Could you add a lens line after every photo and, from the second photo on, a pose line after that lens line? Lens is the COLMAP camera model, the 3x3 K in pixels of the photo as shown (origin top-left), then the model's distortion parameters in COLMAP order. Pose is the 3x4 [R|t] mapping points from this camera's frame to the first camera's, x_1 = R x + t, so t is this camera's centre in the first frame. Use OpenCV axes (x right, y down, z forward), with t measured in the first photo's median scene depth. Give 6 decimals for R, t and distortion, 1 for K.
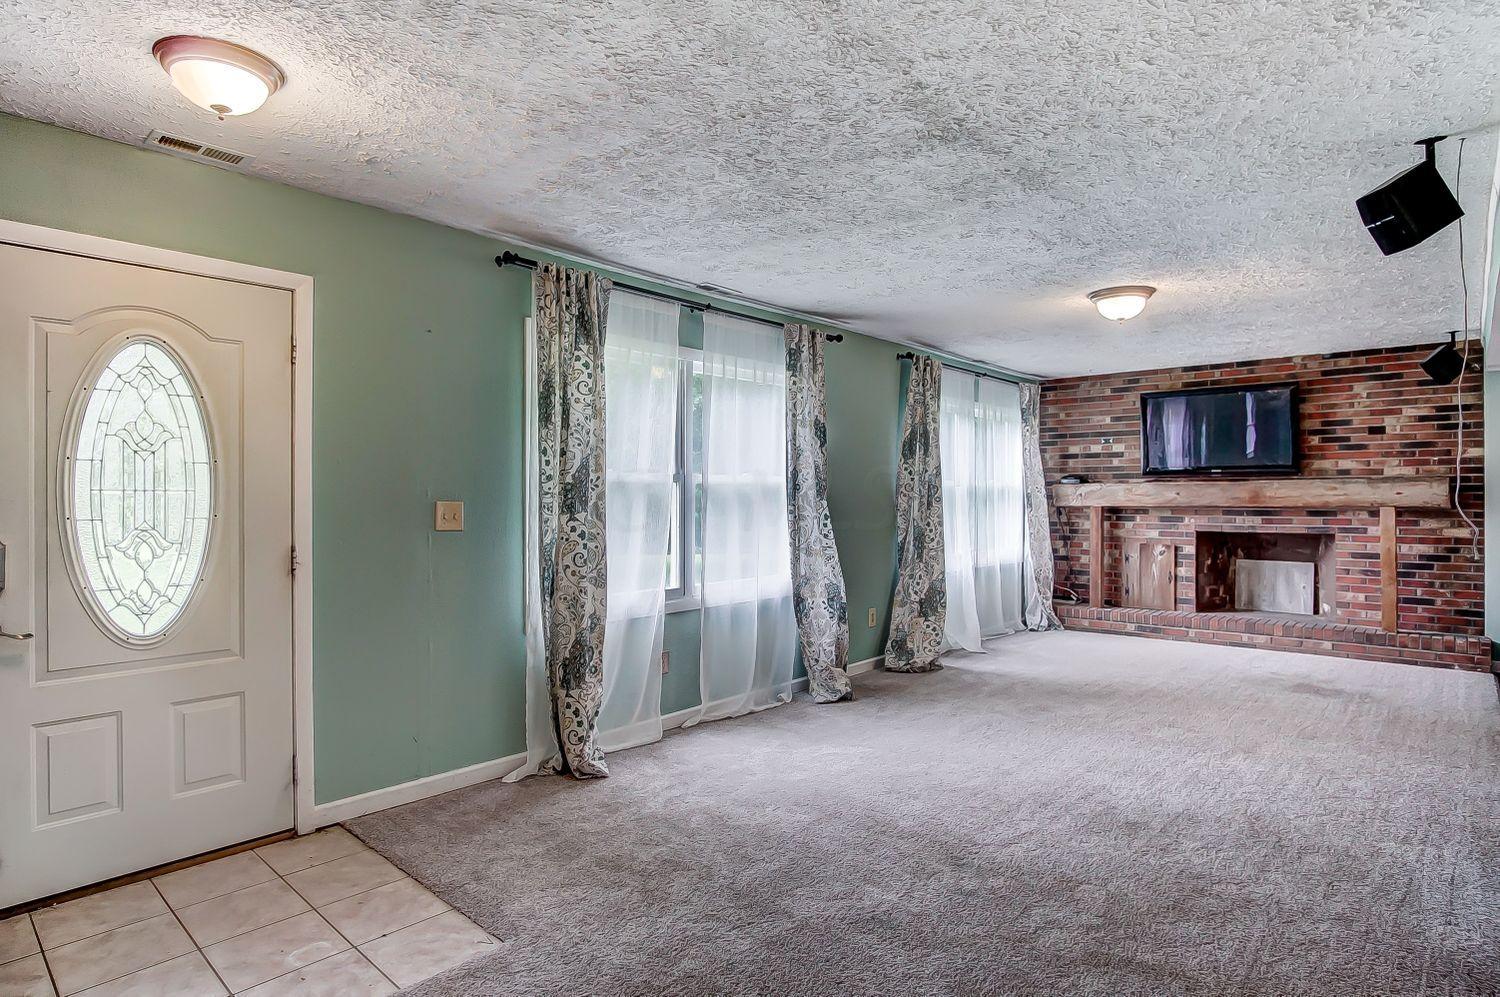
lens RADIAL K [[805.1, 0, 758.0], [0, 805.1, 492.6], [0, 0, 1]] dist [-0.040864, 0.014388]
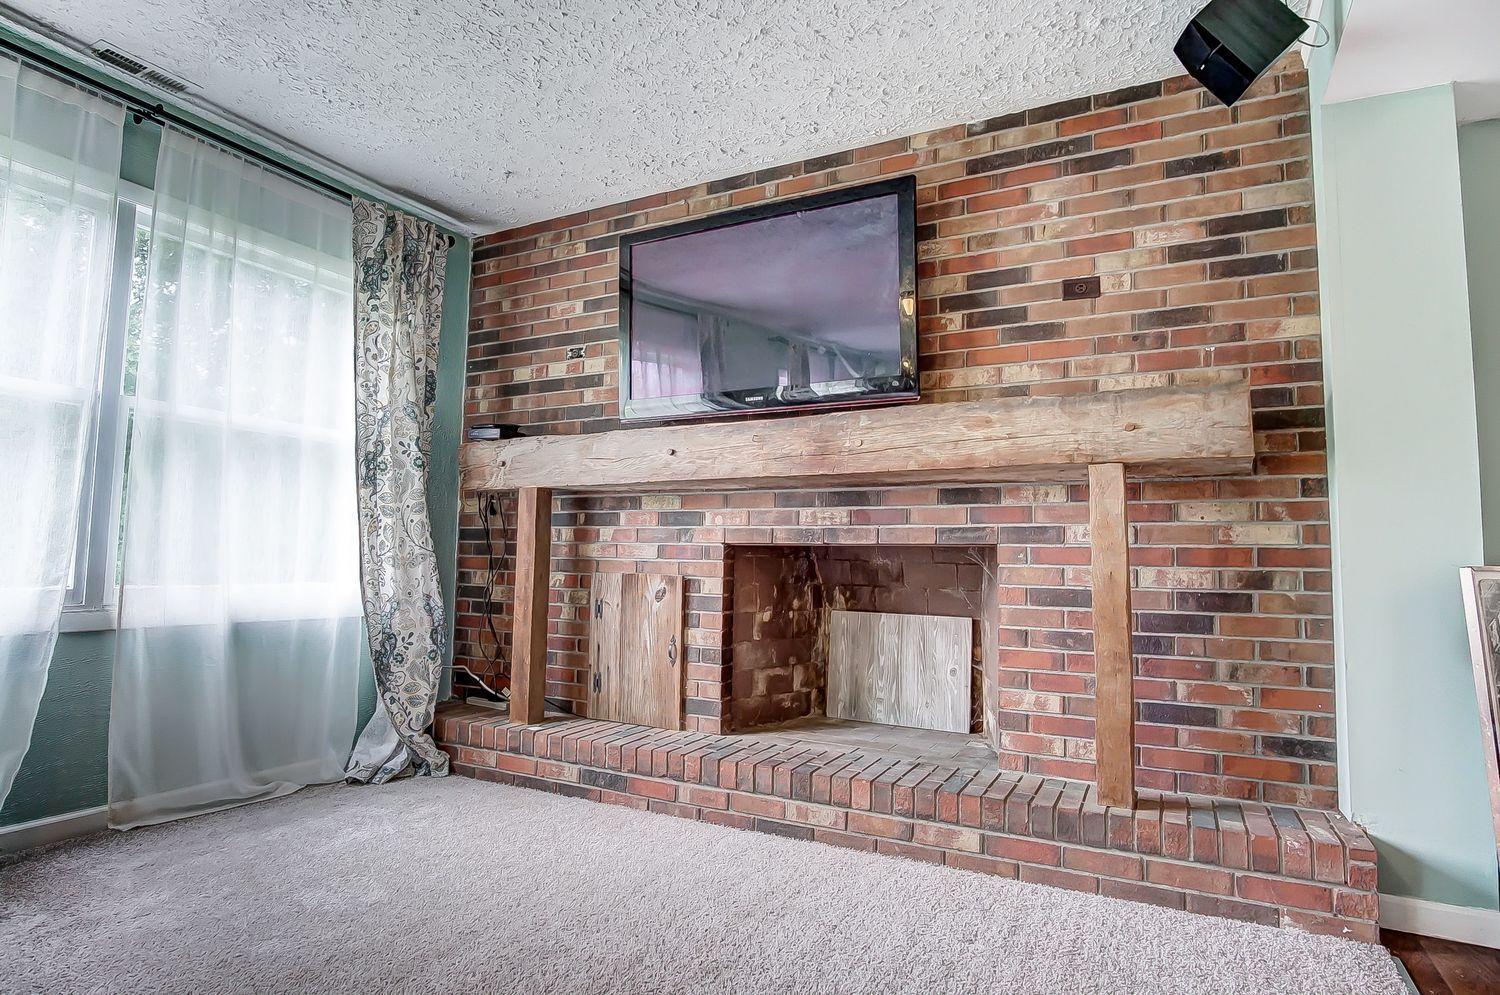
lens RADIAL K [[805.1, 0, 758.0], [0, 805.1, 491.6], [0, 0, 1]] dist [-0.040864, 0.014388]
pose [[0.969170, 0.037631, 0.243501, 0.538472], [-0.018779, 0.996675, -0.079284, 0.063646], [-0.245675, 0.072267, 0.966655, 0.665607]]
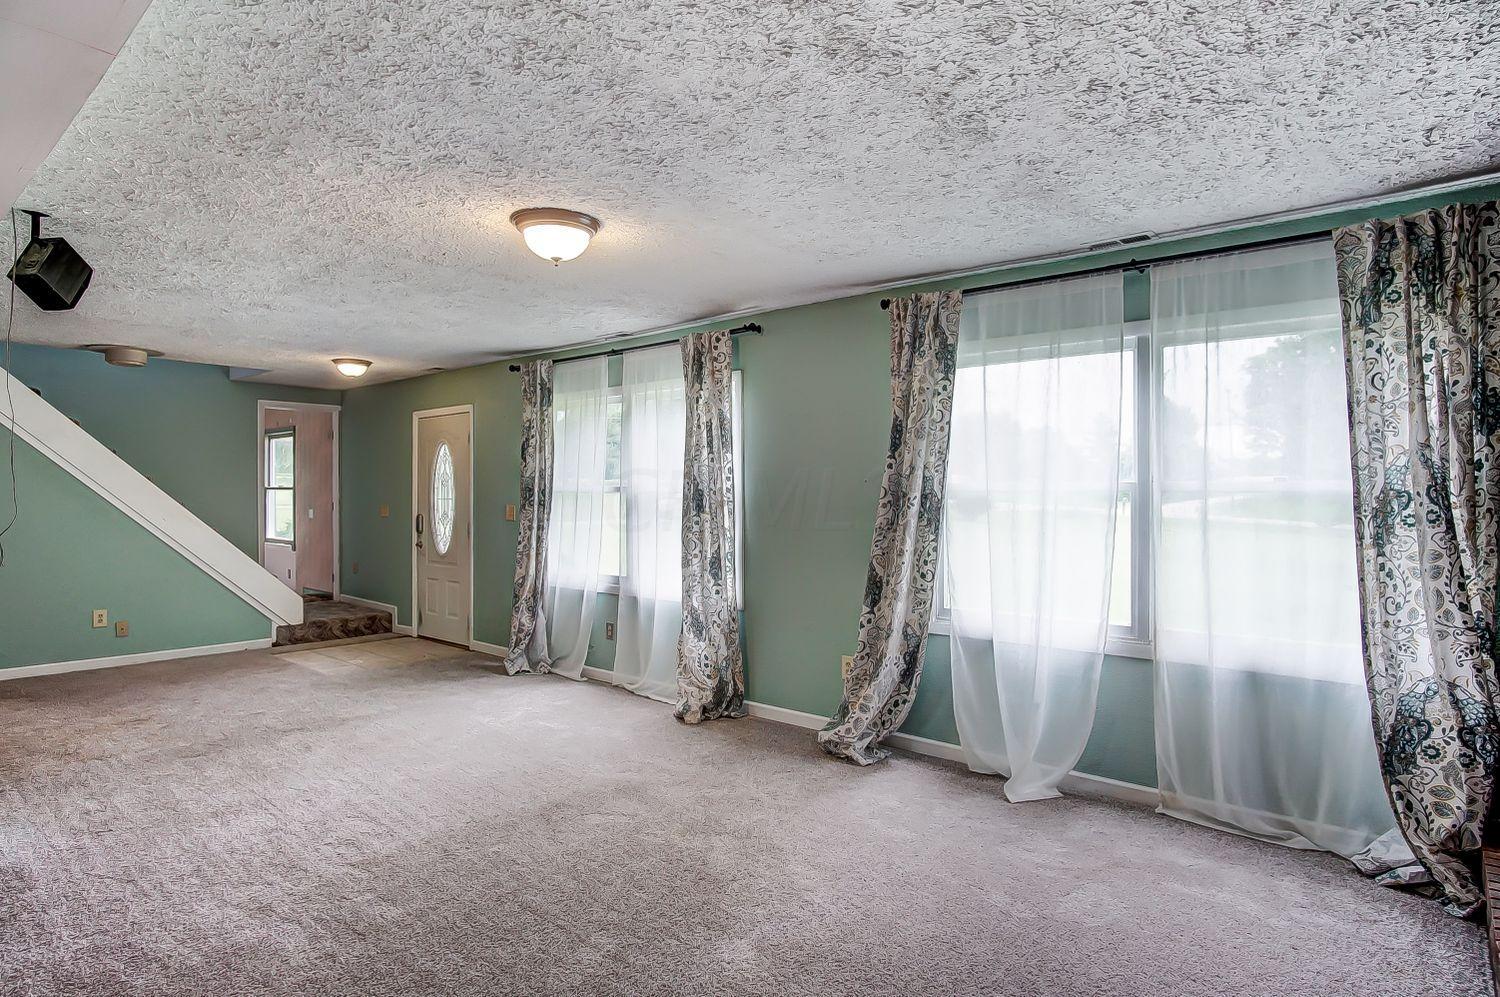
lens RADIAL K [[805.1, 0, 758.0], [0, 805.1, 492.6], [0, 0, 1]] dist [-0.040864, 0.014388]
pose [[0.034456, -0.005579, -0.999391, 0.864409], [-0.000126, 0.999984, -0.005586, -0.004896], [0.999406, 0.000318, 0.034455, 0.857232]]
